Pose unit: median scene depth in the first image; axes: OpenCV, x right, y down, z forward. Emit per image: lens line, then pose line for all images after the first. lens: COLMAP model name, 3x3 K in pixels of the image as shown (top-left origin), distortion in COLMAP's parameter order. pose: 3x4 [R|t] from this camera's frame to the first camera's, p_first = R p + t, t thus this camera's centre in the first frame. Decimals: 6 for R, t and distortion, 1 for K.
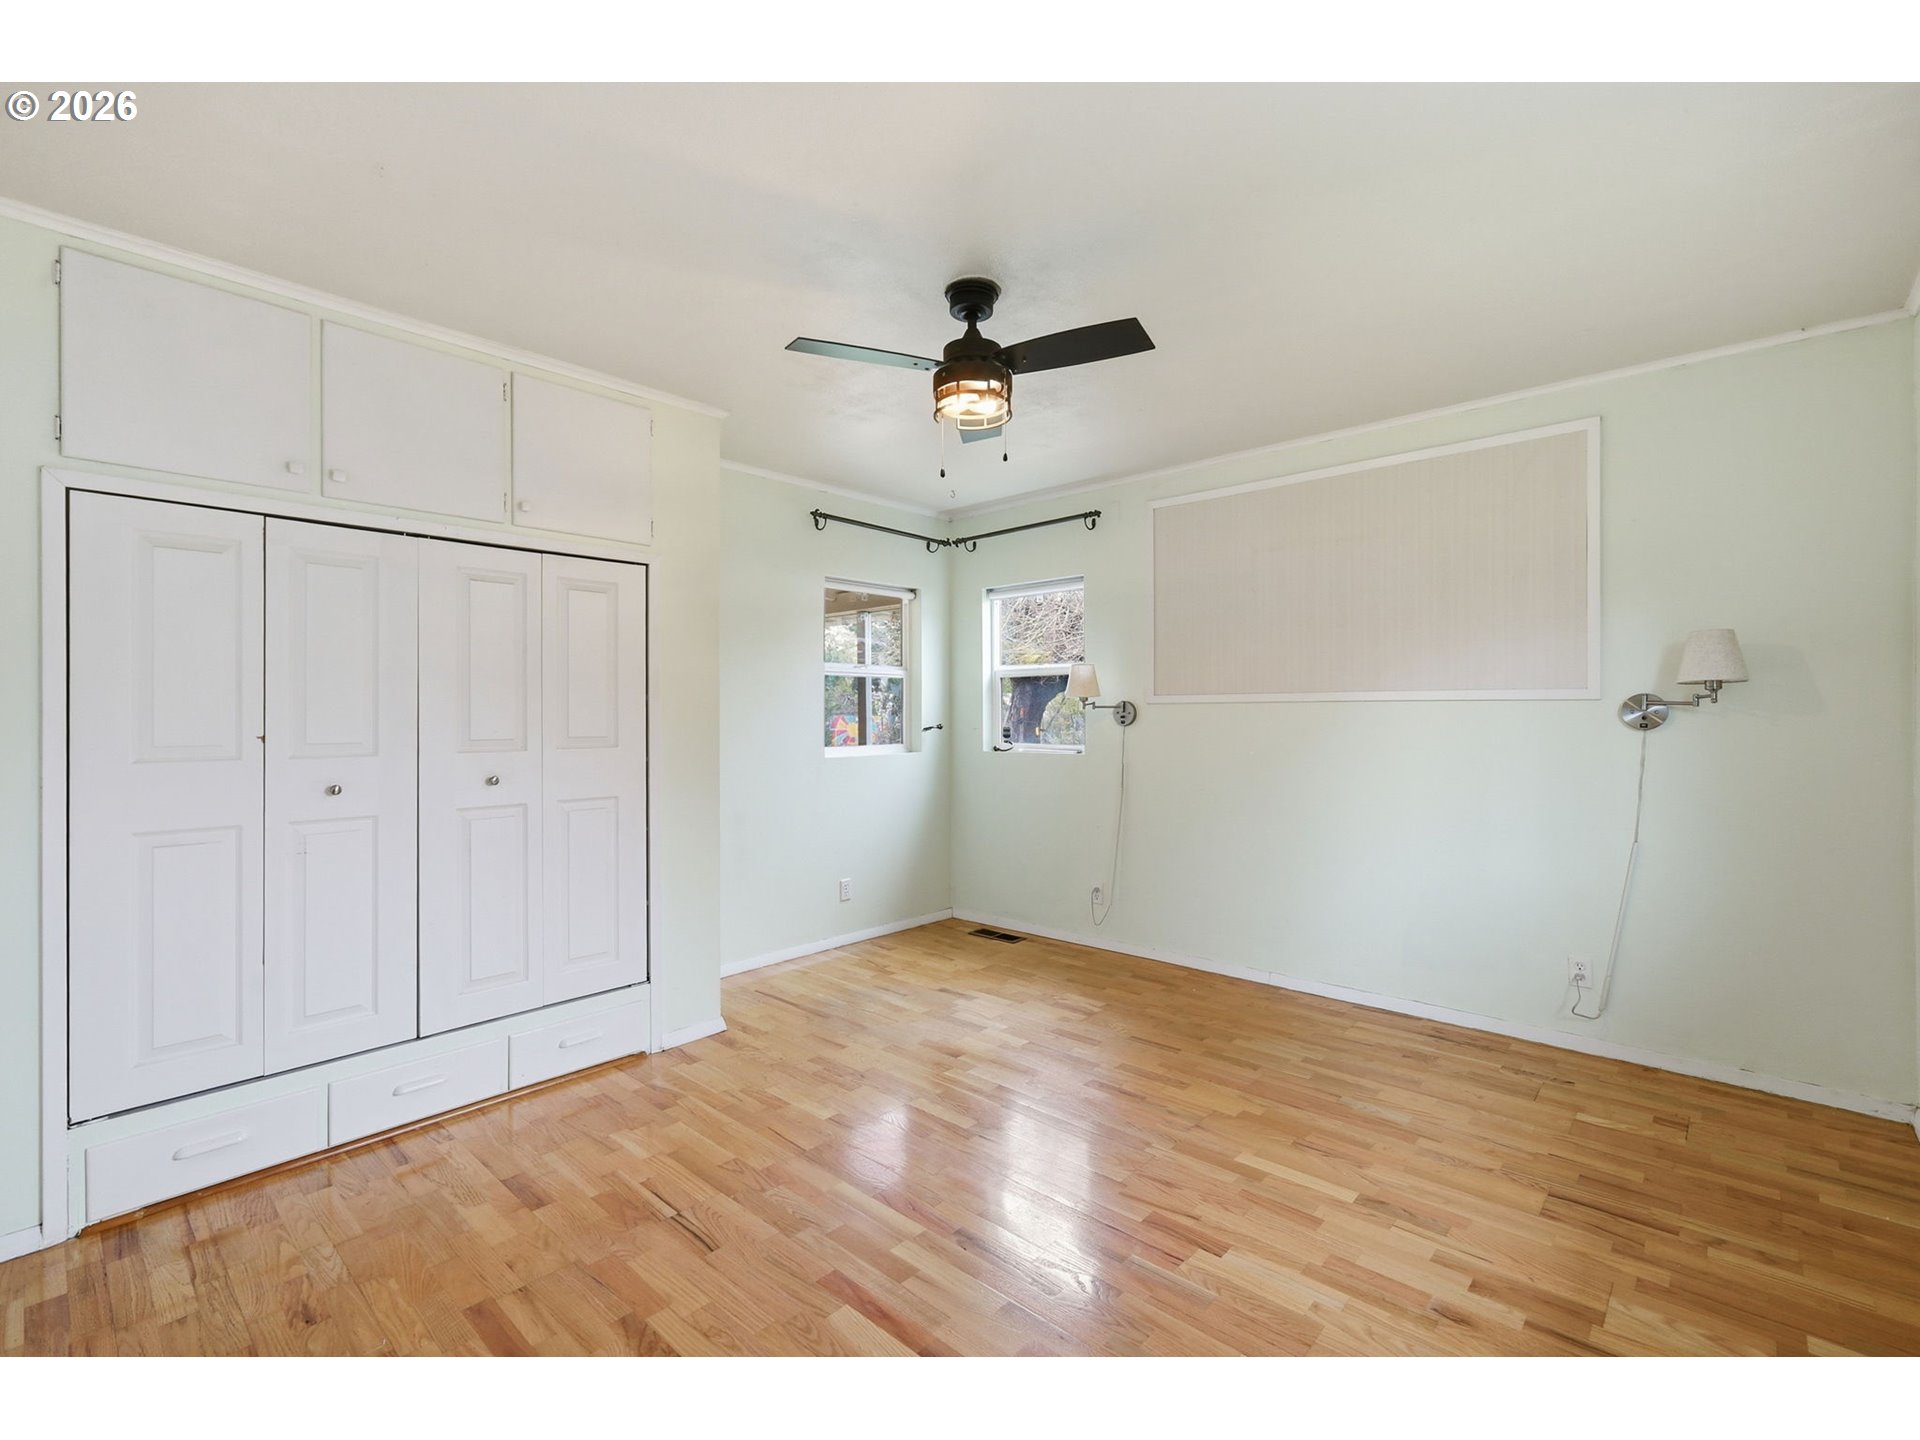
lens RADIAL K [[843.7, 0, 963.4], [0, 843.7, 718.3], [0, 0, 1]] dist [0.007143, -0.002294]
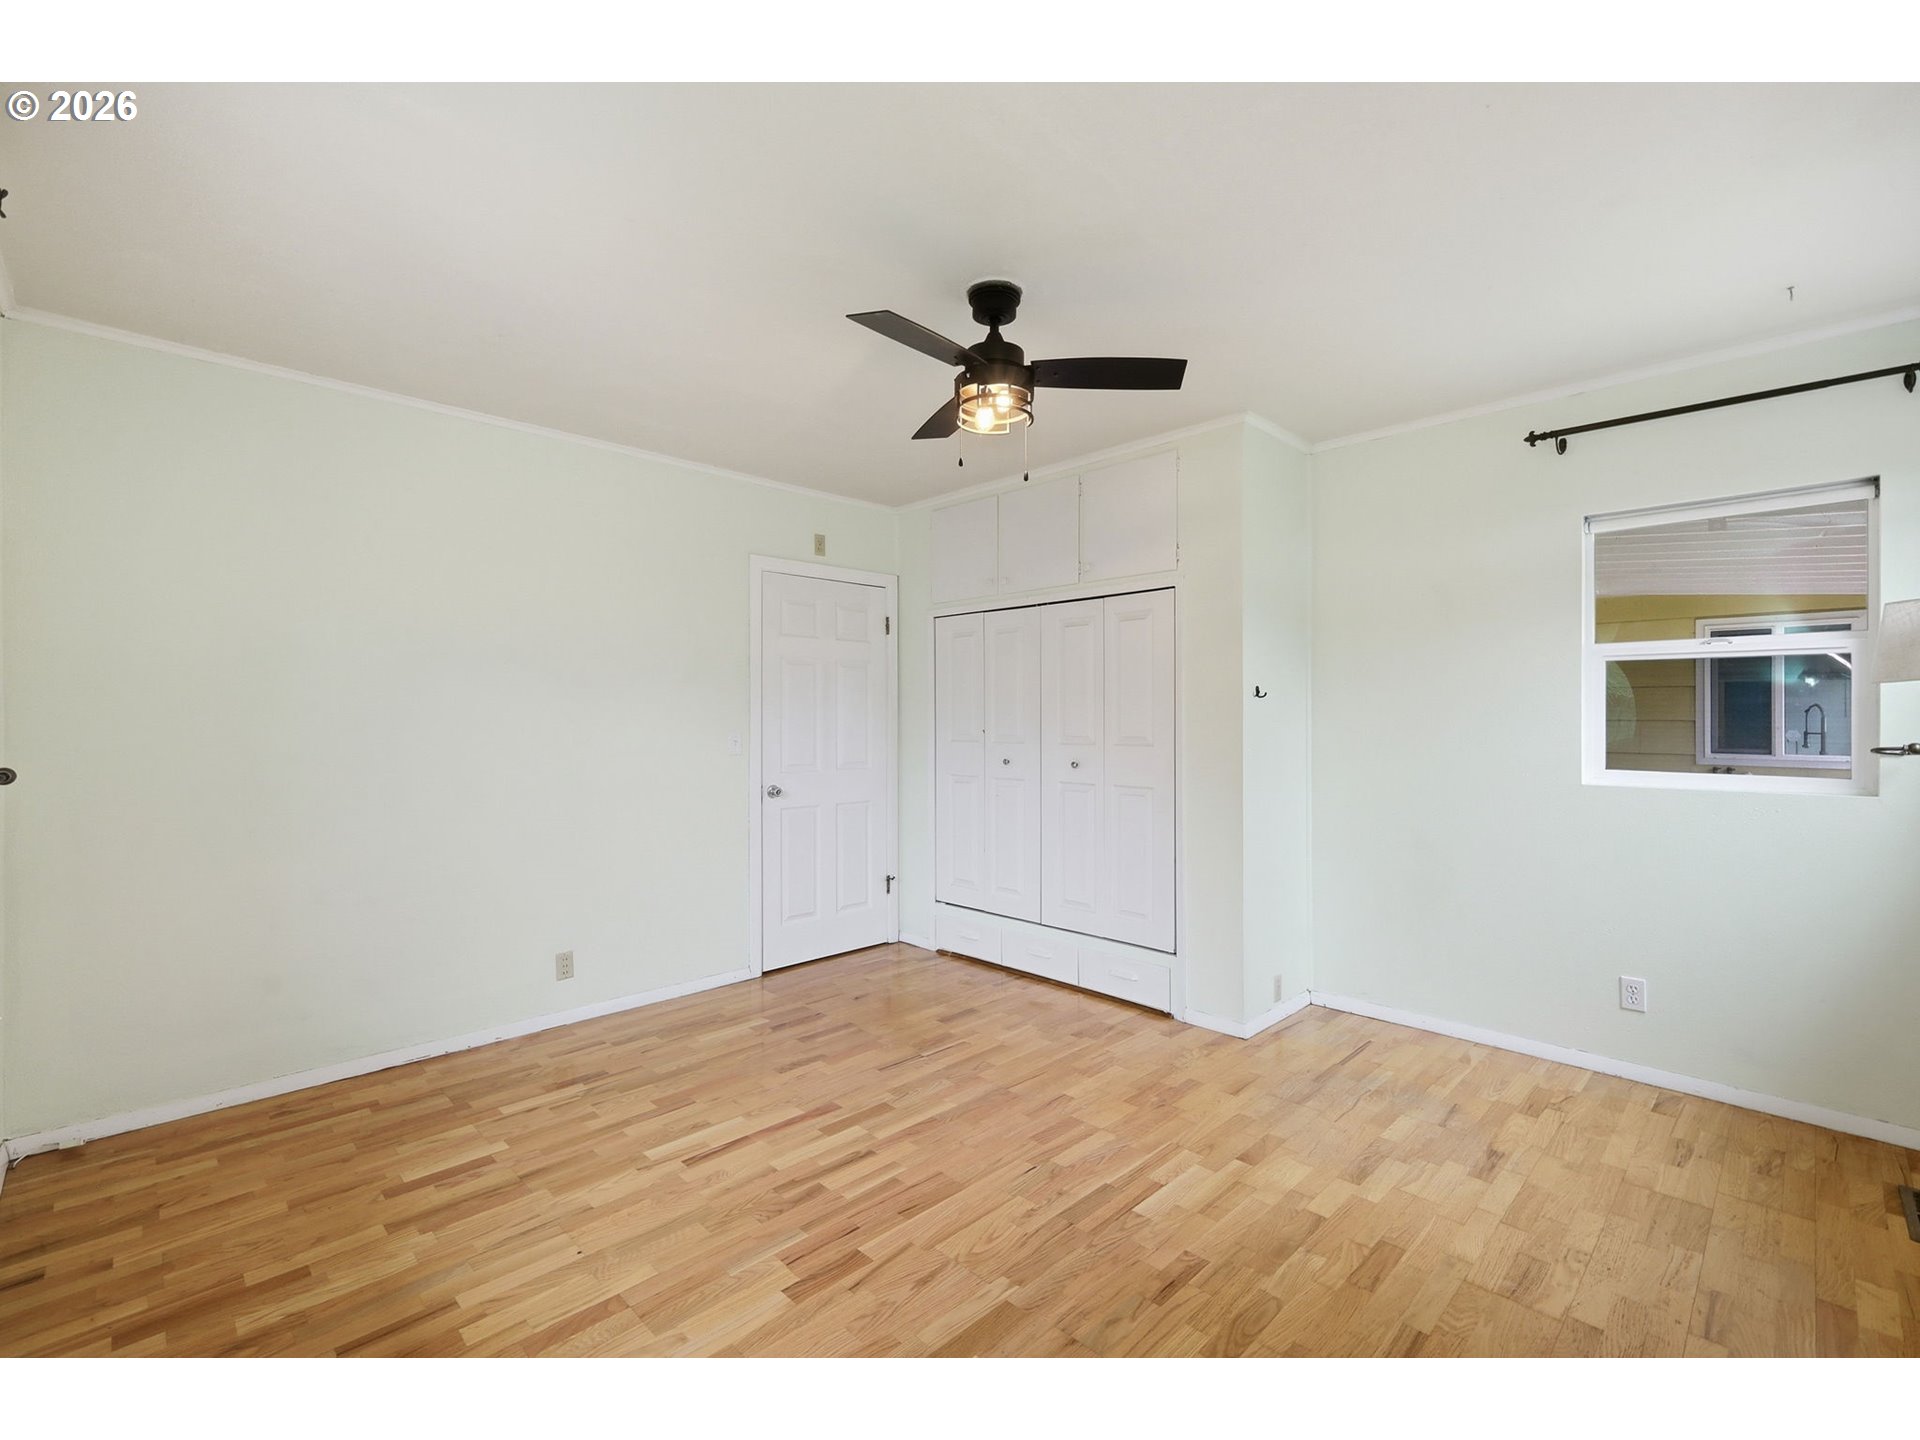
lens RADIAL K [[843.7, 0, 967.3], [0, 843.7, 717.6], [0, 0, 1]] dist [0.007143, -0.002294]
pose [[-0.041948, 0.005440, -0.999105, 0.787394], [-0.002633, 0.999981, 0.005556, -0.013117], [0.999116, 0.002864, -0.041933, 0.782887]]
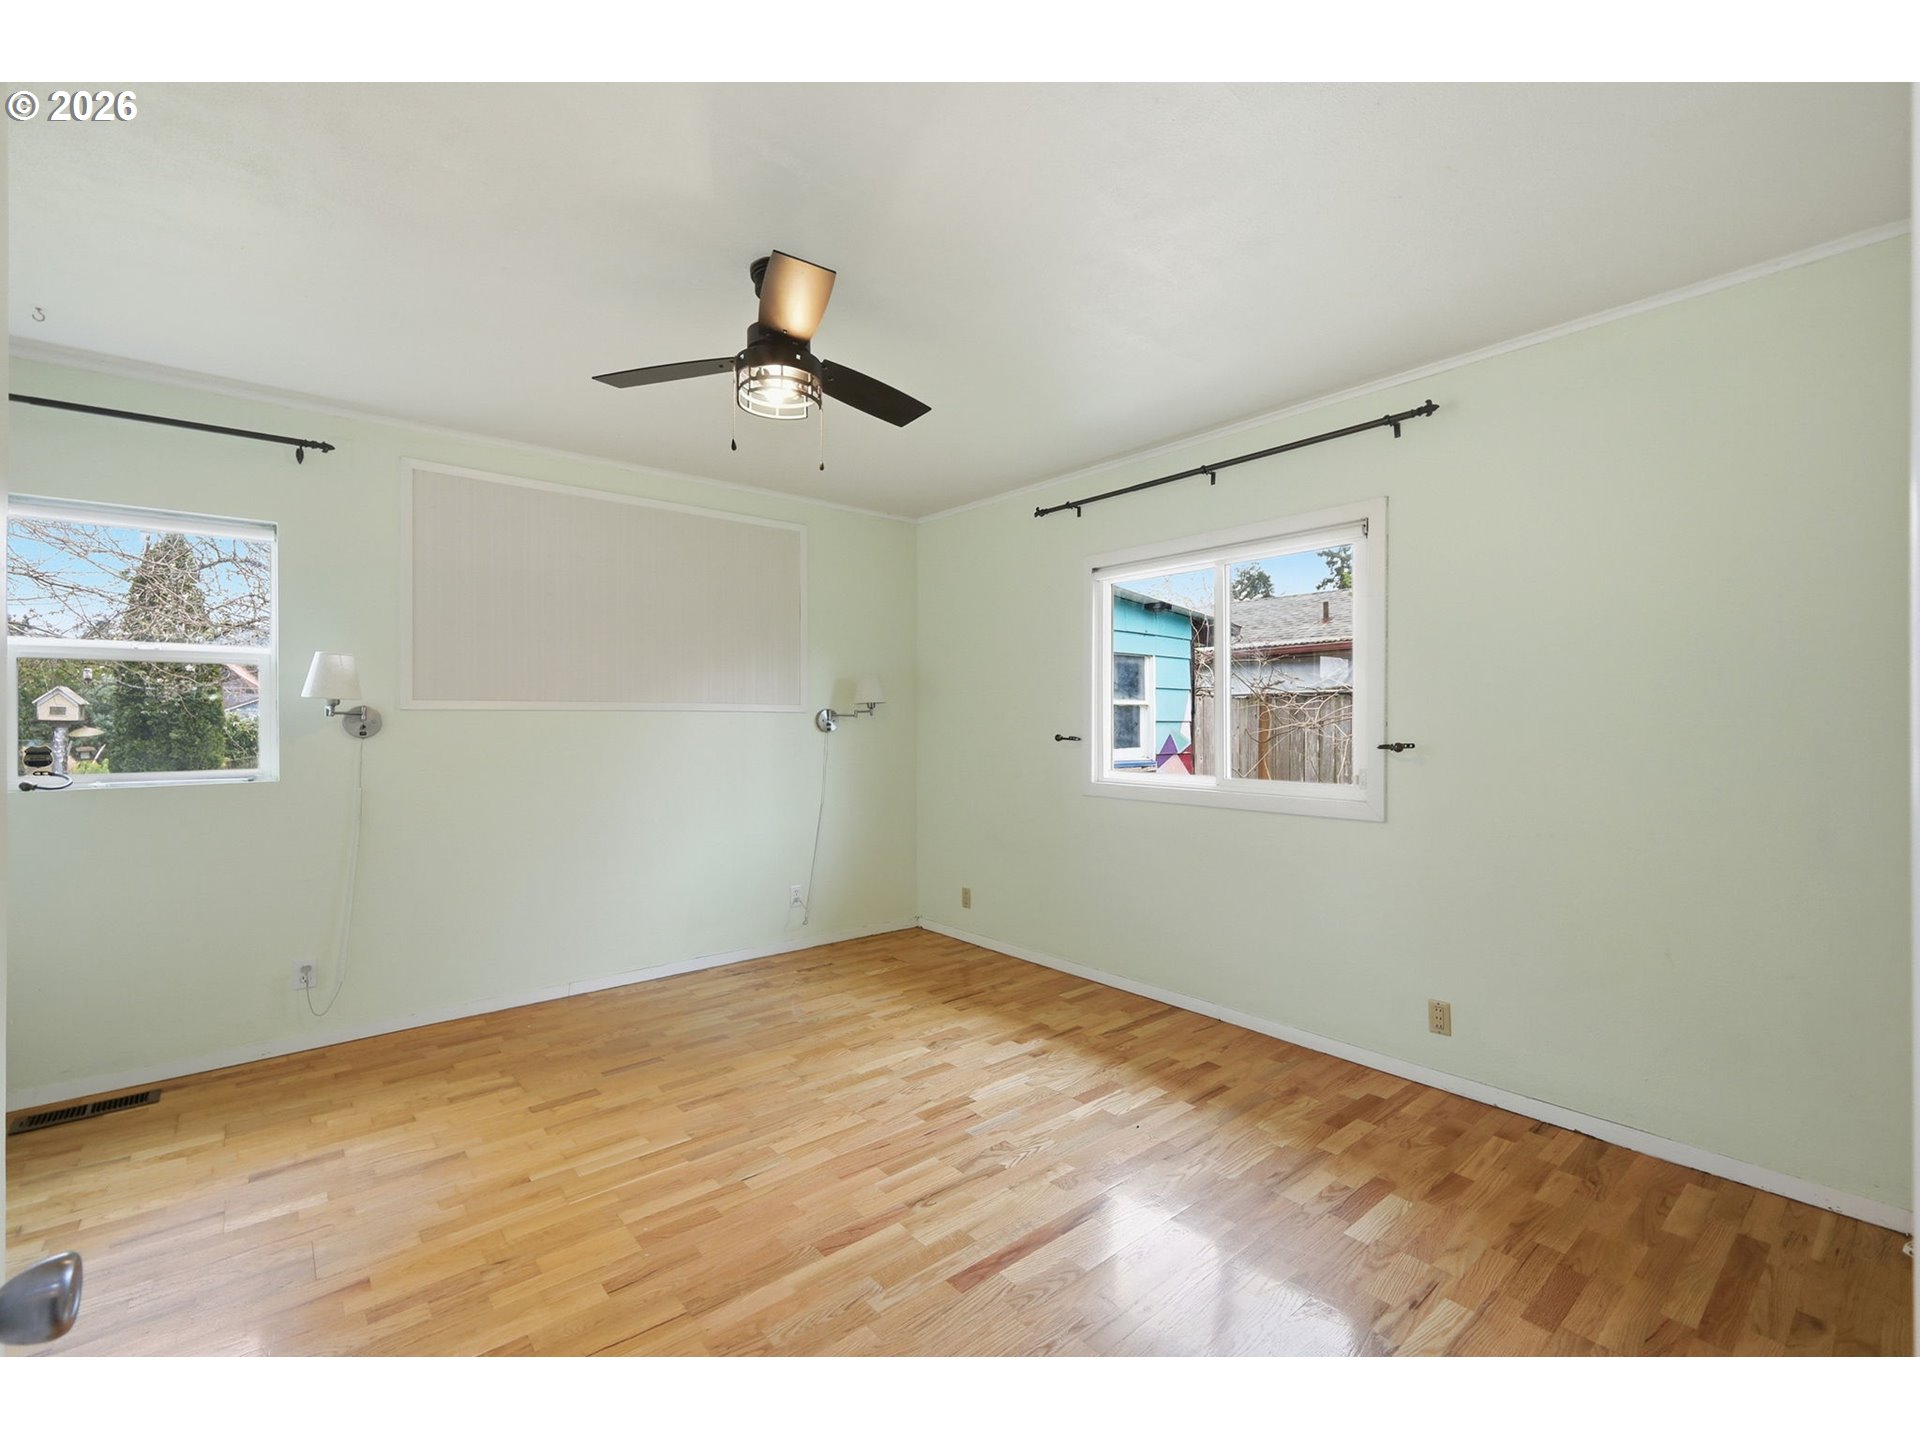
lens RADIAL K [[843.7, 0, 954.9], [0, 843.7, 718.4], [0, 0, 1]] dist [0.007143, -0.002294]
pose [[0.137942, 0.004701, 0.990429, -0.700819], [0.006598, 0.999962, -0.005665, -0.000954], [-0.990418, 0.007316, 0.137906, 0.522407]]
